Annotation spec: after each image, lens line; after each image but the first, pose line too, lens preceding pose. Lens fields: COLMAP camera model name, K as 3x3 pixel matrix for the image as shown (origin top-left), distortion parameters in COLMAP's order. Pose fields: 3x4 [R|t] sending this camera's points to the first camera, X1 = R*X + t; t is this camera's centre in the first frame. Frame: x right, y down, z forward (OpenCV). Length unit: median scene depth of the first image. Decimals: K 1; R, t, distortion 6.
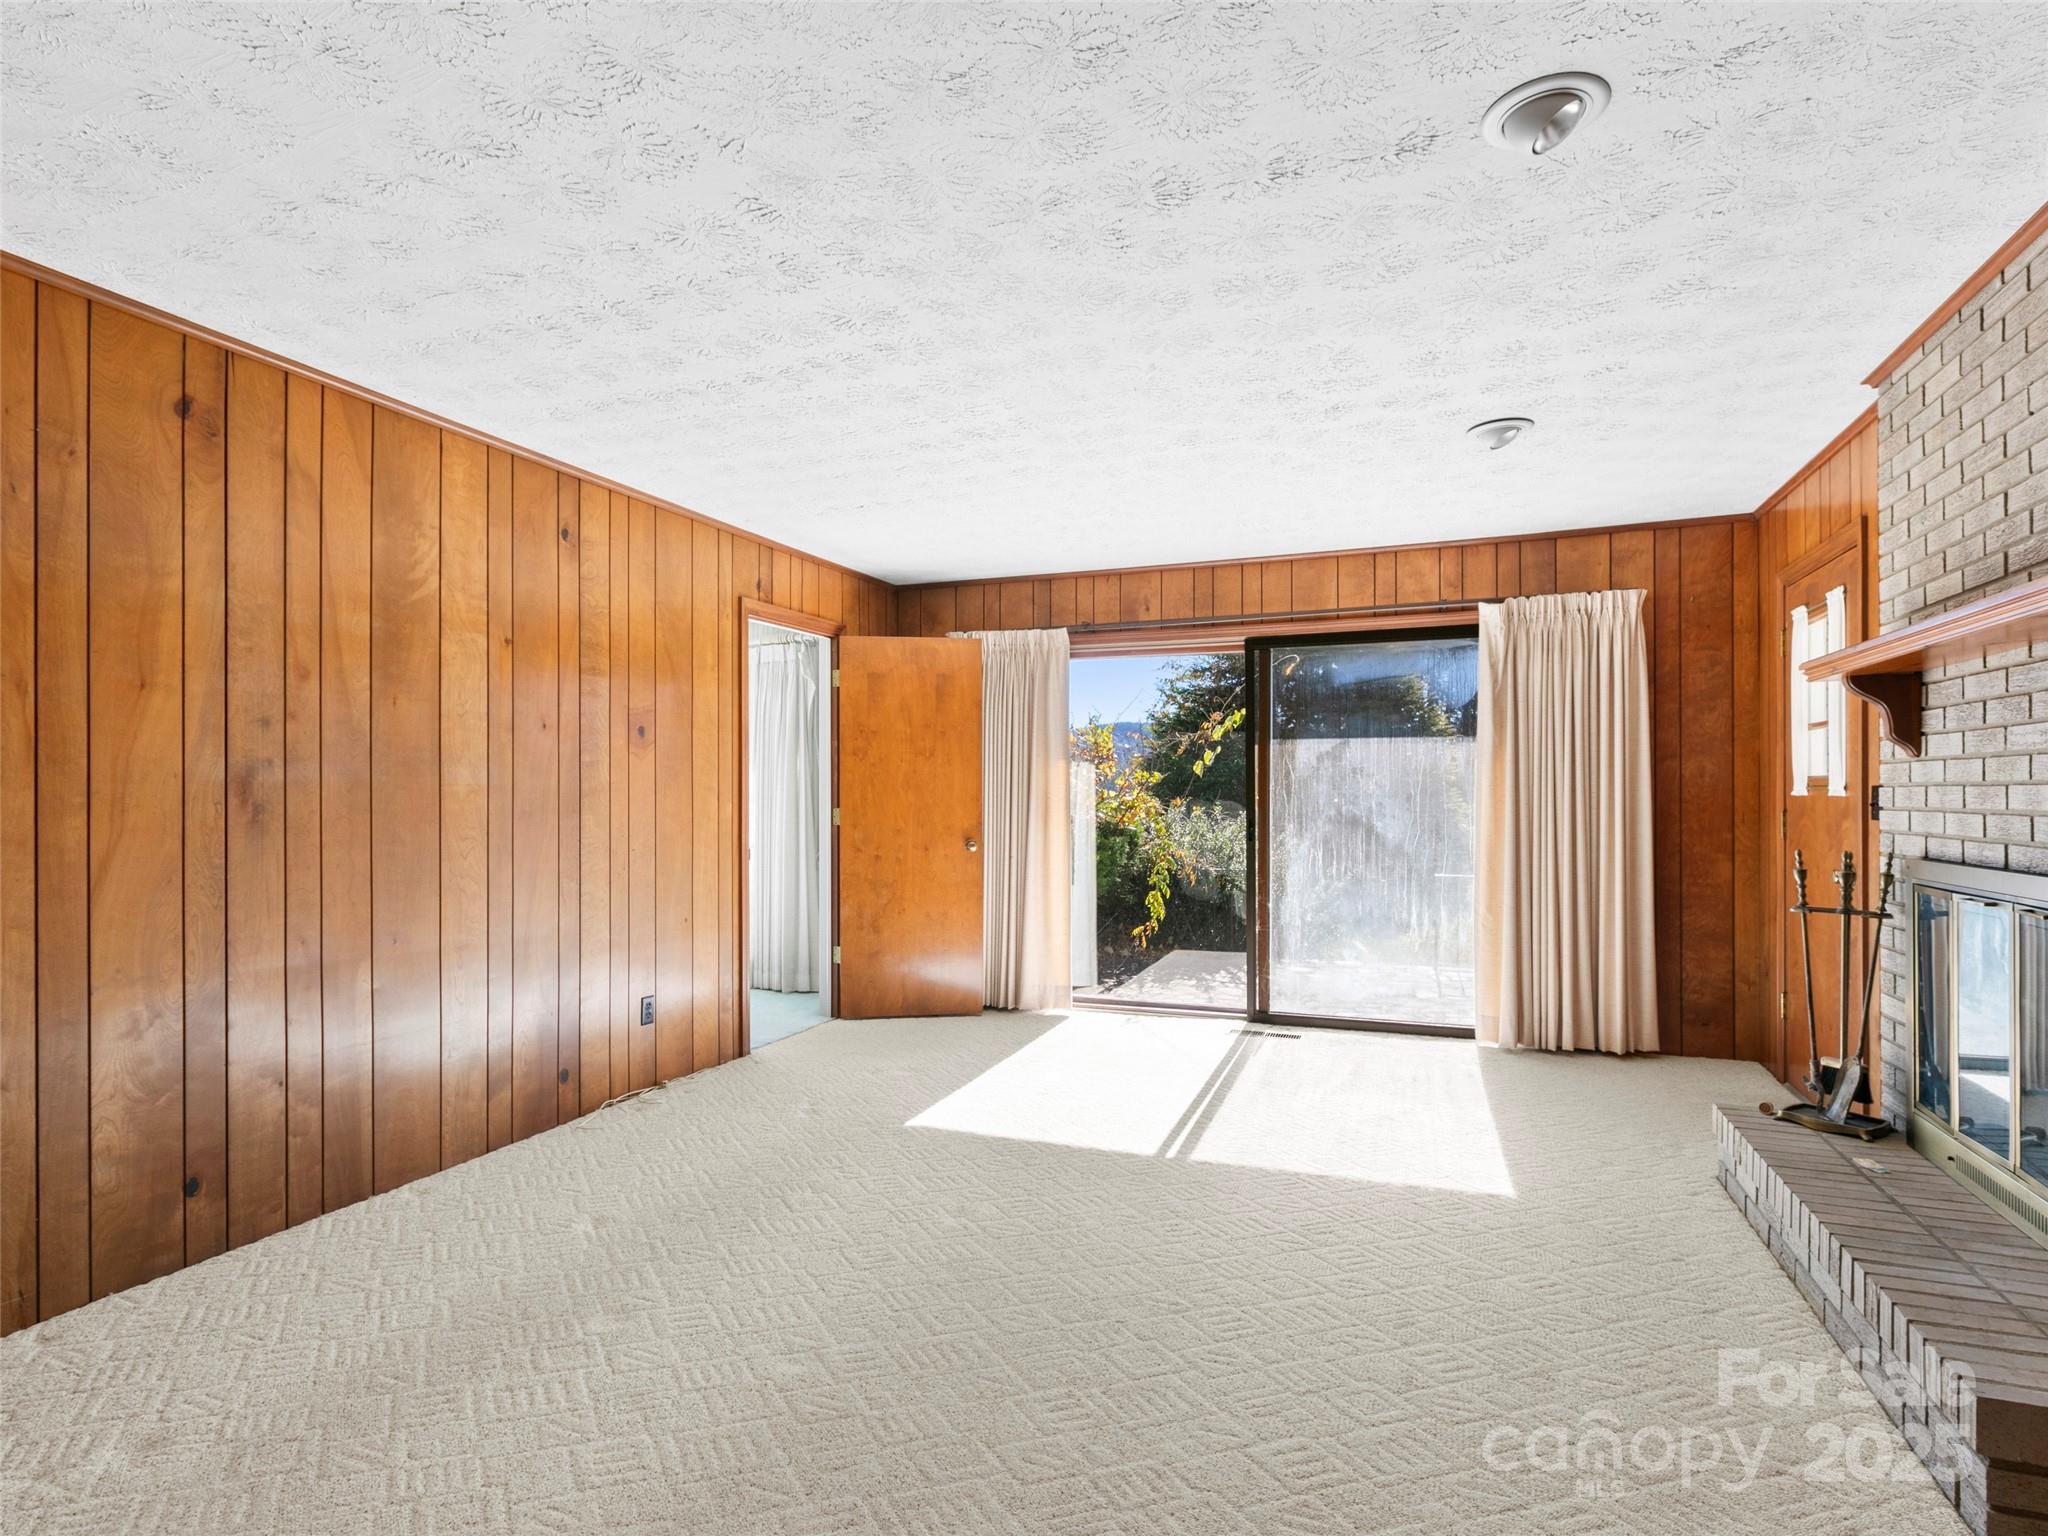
lens RADIAL K [[1046.9, 0, 1023.3], [0, 1046.9, 800.7], [0, 0, 1]] dist [-0.000787, 0.001566]
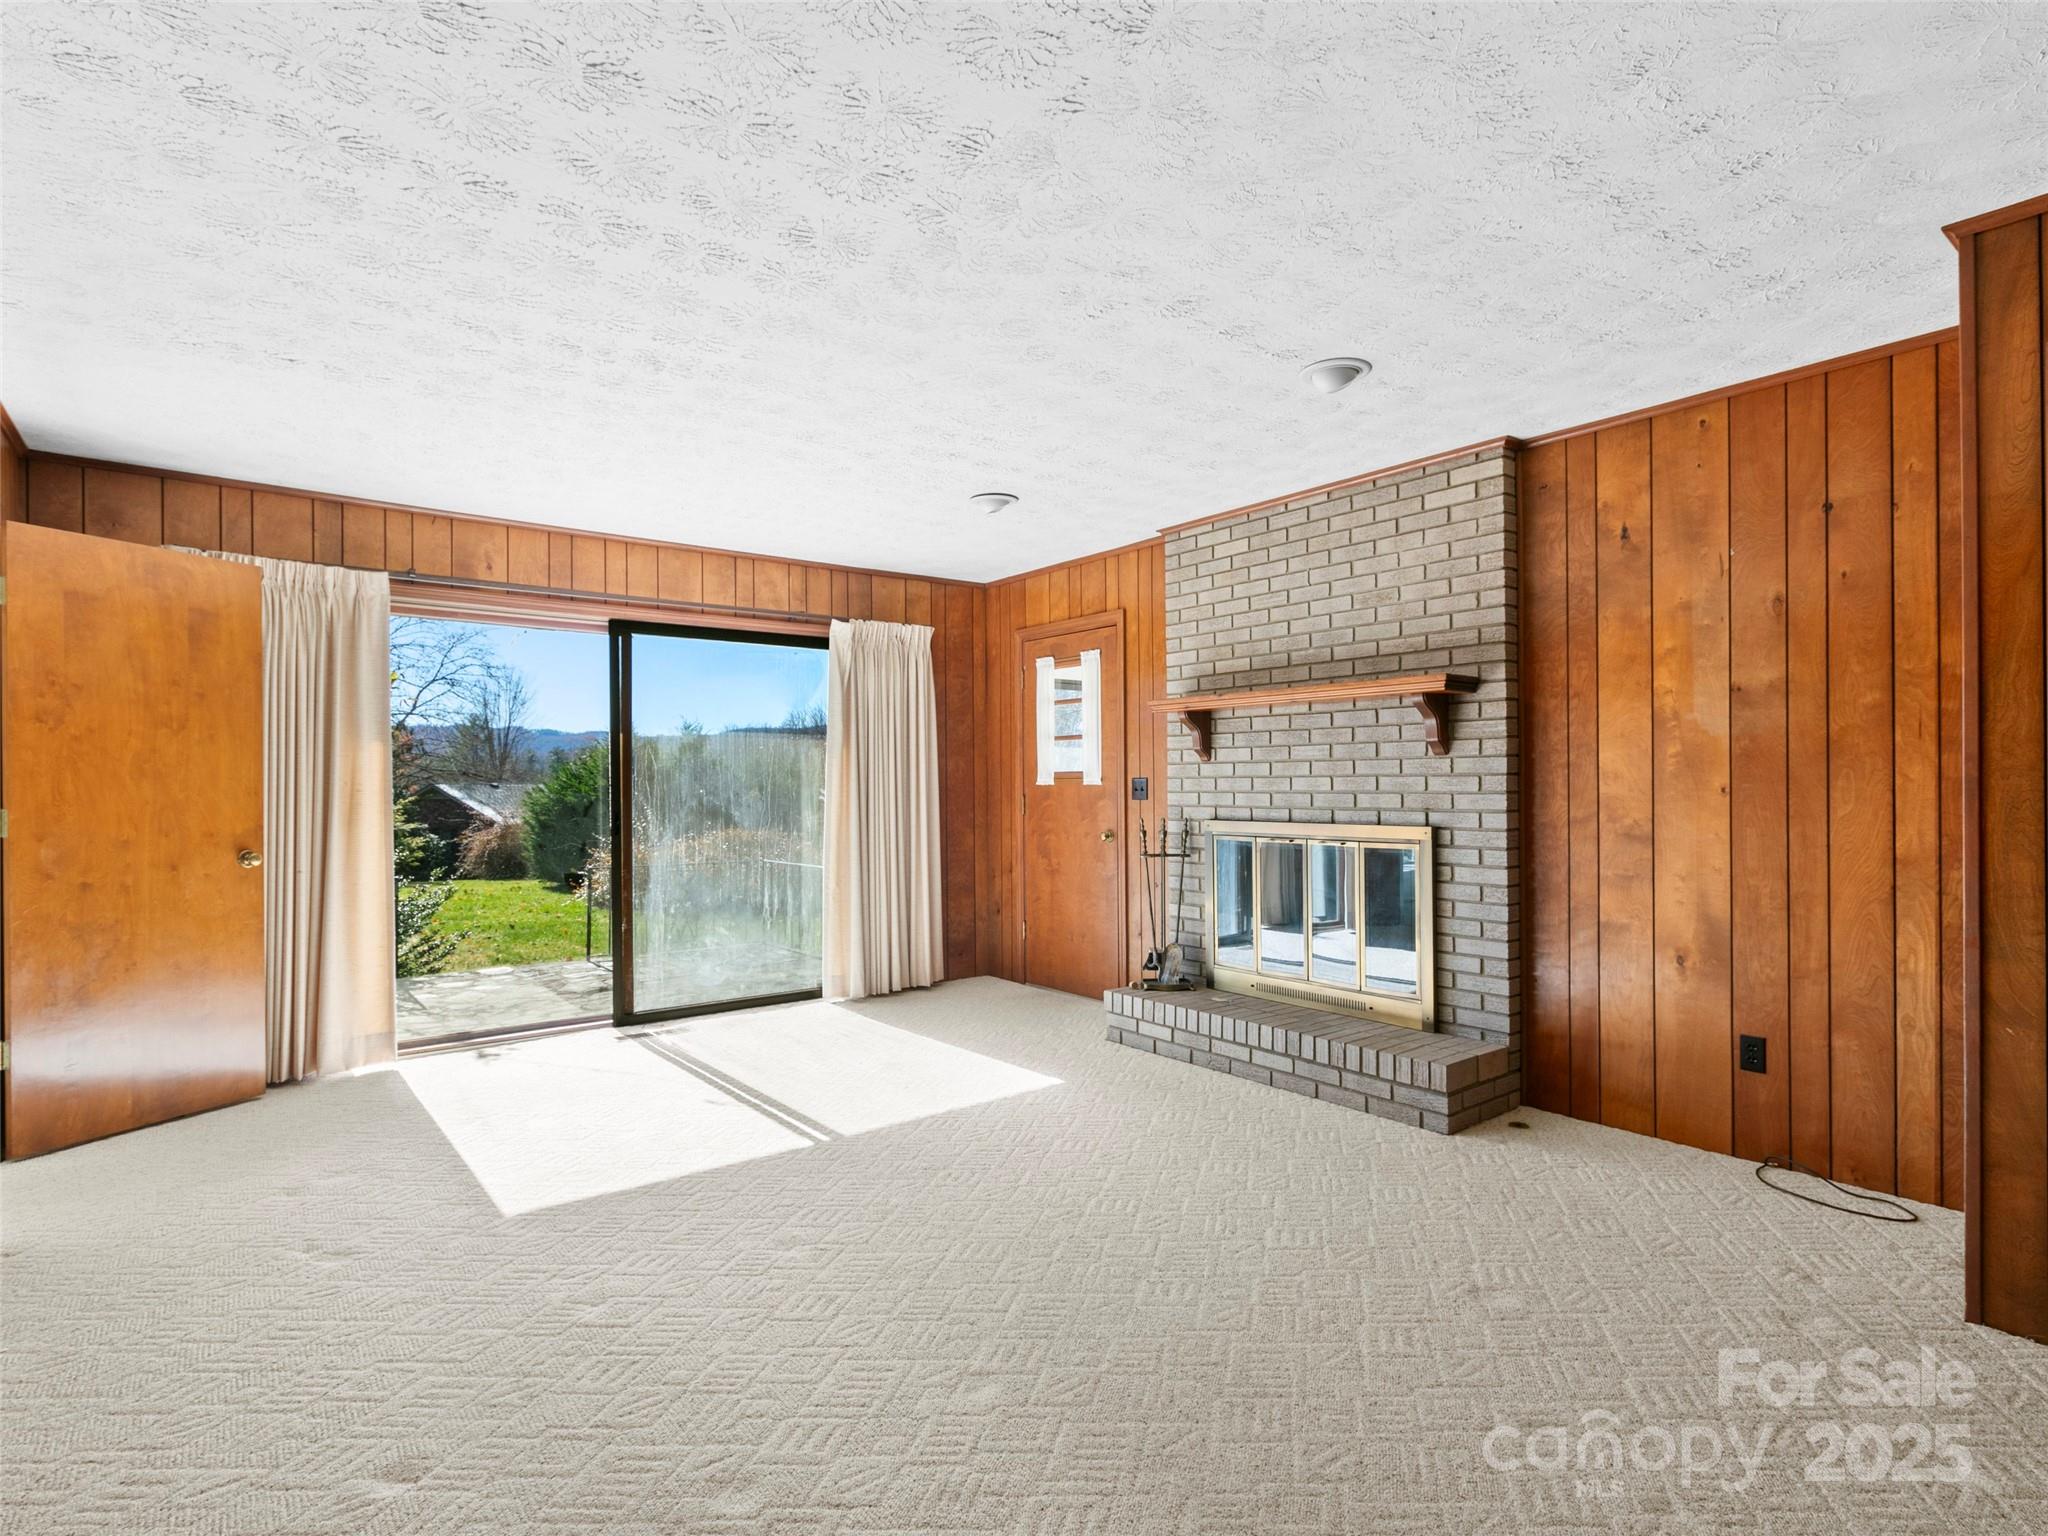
lens RADIAL K [[1067.1, 0, 1020.5], [0, 1067.1, 786.7], [0, 0, 1]] dist [-0.002228, 0.000157]
pose [[0.503313, -0.001548, 0.864103, -0.454452], [0.009250, 0.999951, -0.003596, 0.002117], [-0.864055, 0.009803, 0.503303, 0.215285]]
